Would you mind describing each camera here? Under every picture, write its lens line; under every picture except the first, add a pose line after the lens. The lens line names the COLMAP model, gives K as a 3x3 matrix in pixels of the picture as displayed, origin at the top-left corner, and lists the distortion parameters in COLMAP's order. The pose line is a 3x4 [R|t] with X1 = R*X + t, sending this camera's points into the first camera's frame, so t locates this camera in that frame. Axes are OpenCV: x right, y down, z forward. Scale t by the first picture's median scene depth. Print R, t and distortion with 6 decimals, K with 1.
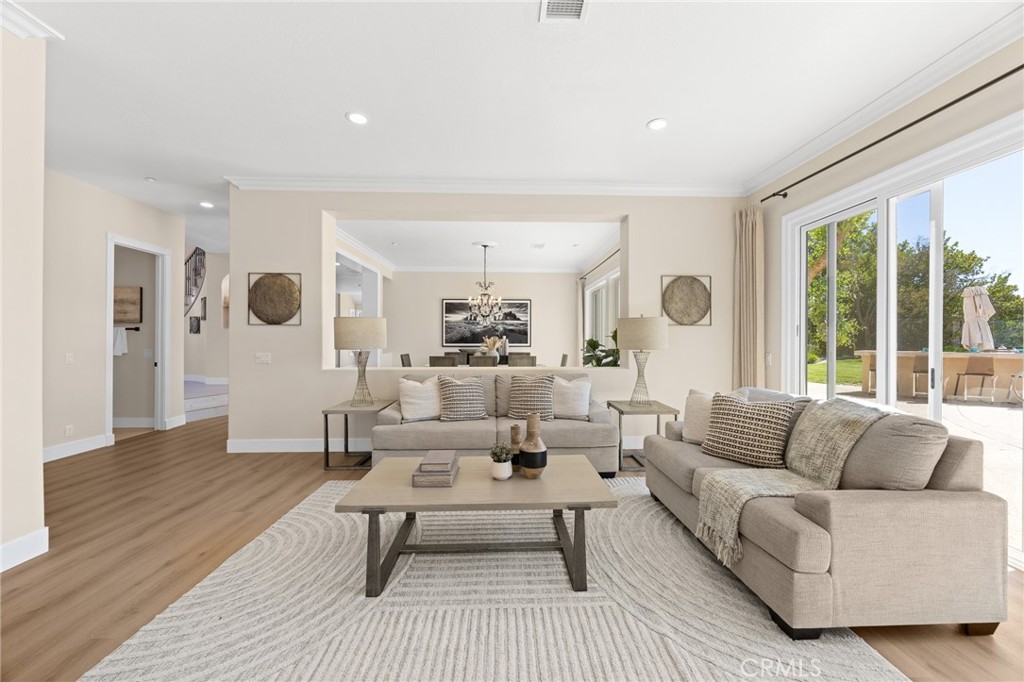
lens RADIAL K [[390.0, 0, 517.7], [0, 390.0, 337.8], [0, 0, 1]] dist [-0.000634, -0.000002]
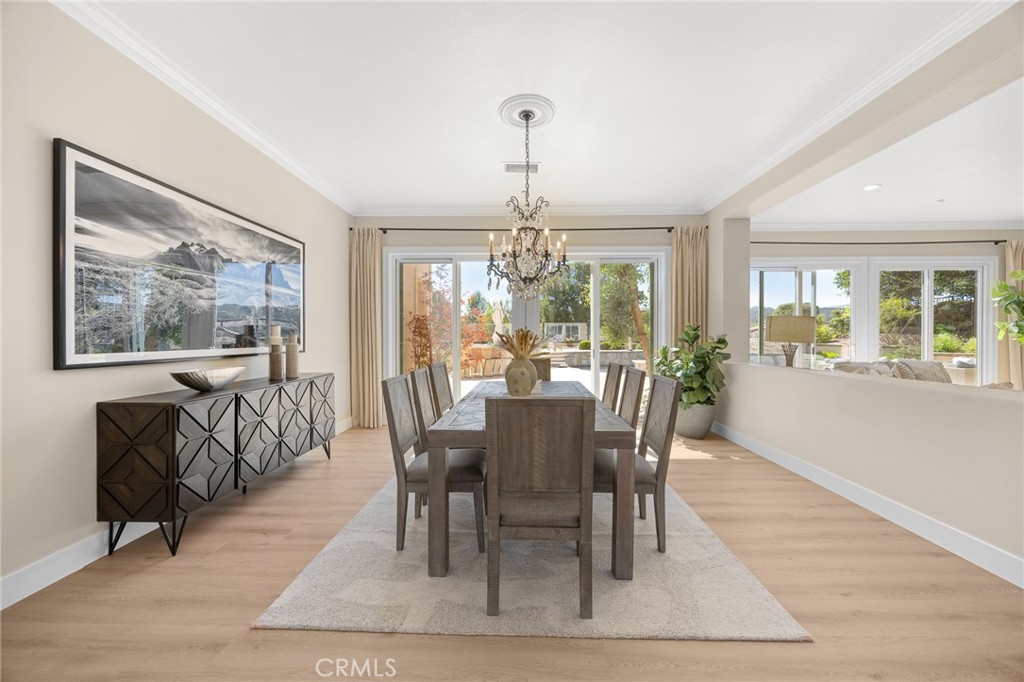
lens RADIAL K [[390.0, 0, 517.7], [0, 390.0, 337.8], [0, 0, 1]] dist [-0.000634, -0.000002]
pose [[0.046738, -0.008856, 0.998868, -0.388253], [0.001630, 0.999960, 0.008790, 0.003370], [-0.998906, 0.001217, 0.046750, 0.749587]]
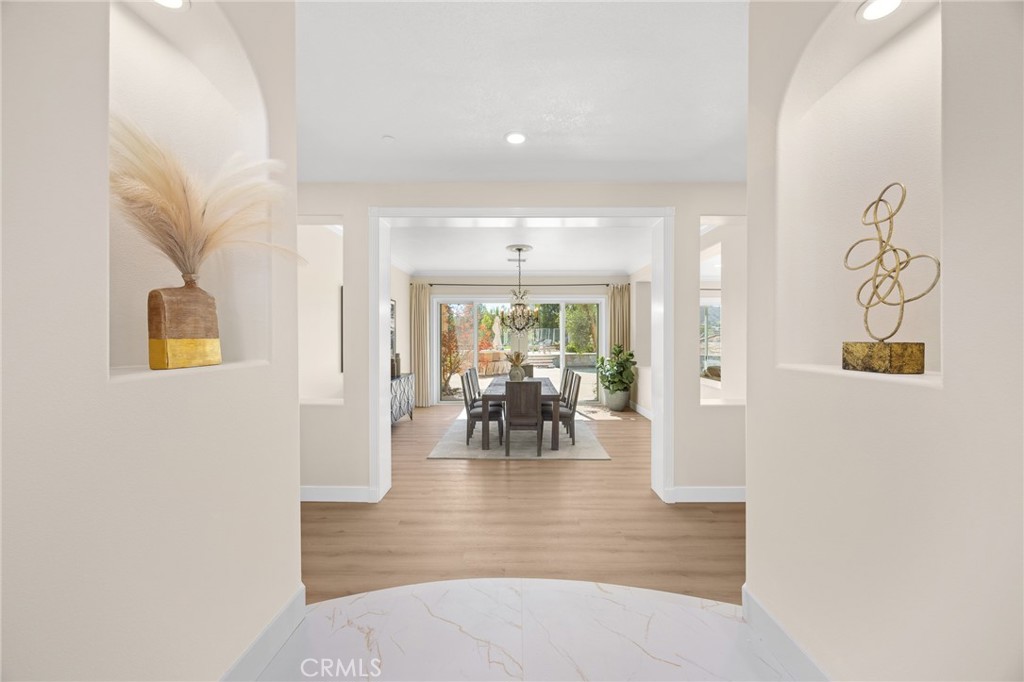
lens RADIAL K [[390.0, 0, 517.7], [0, 390.0, 337.8], [0, 0, 1]] dist [-0.000634, -0.000002]
pose [[0.031587, -0.010977, 0.999441, -0.736080], [0.001866, 0.999939, 0.010924, -0.033078], [-0.999499, 0.001520, 0.031606, 0.738766]]
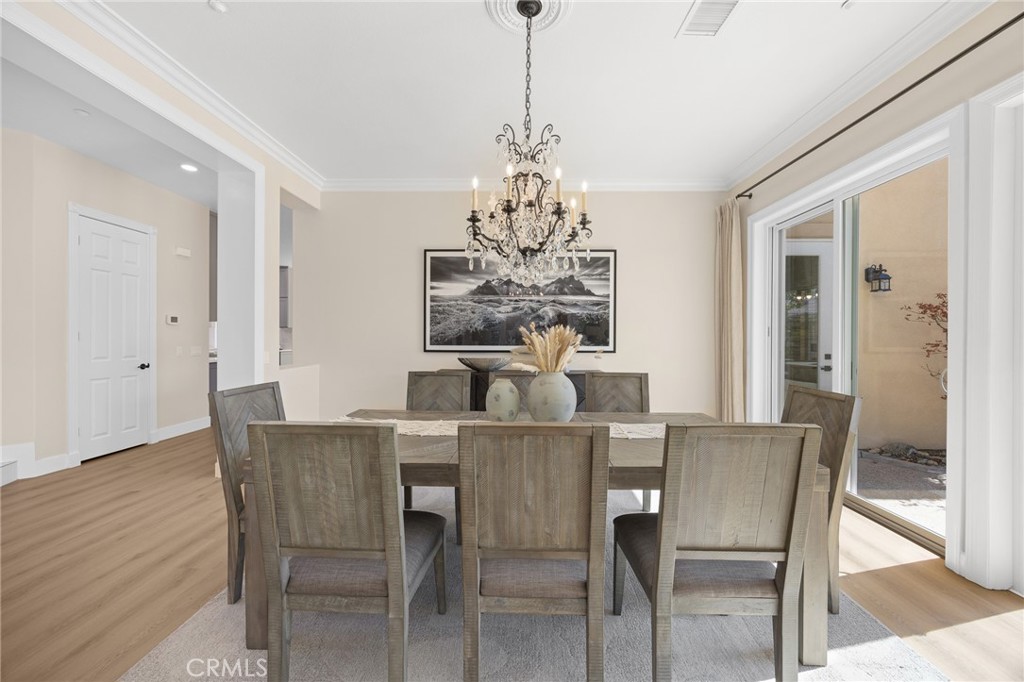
lens RADIAL K [[390.0, 0, 517.7], [0, 390.0, 337.8], [0, 0, 1]] dist [-0.000634, -0.000002]
pose [[0.998716, -0.002254, -0.050604, -0.058732], [0.001843, 0.999965, -0.008184, 0.008878], [0.050620, 0.008080, 0.998685, 0.542641]]
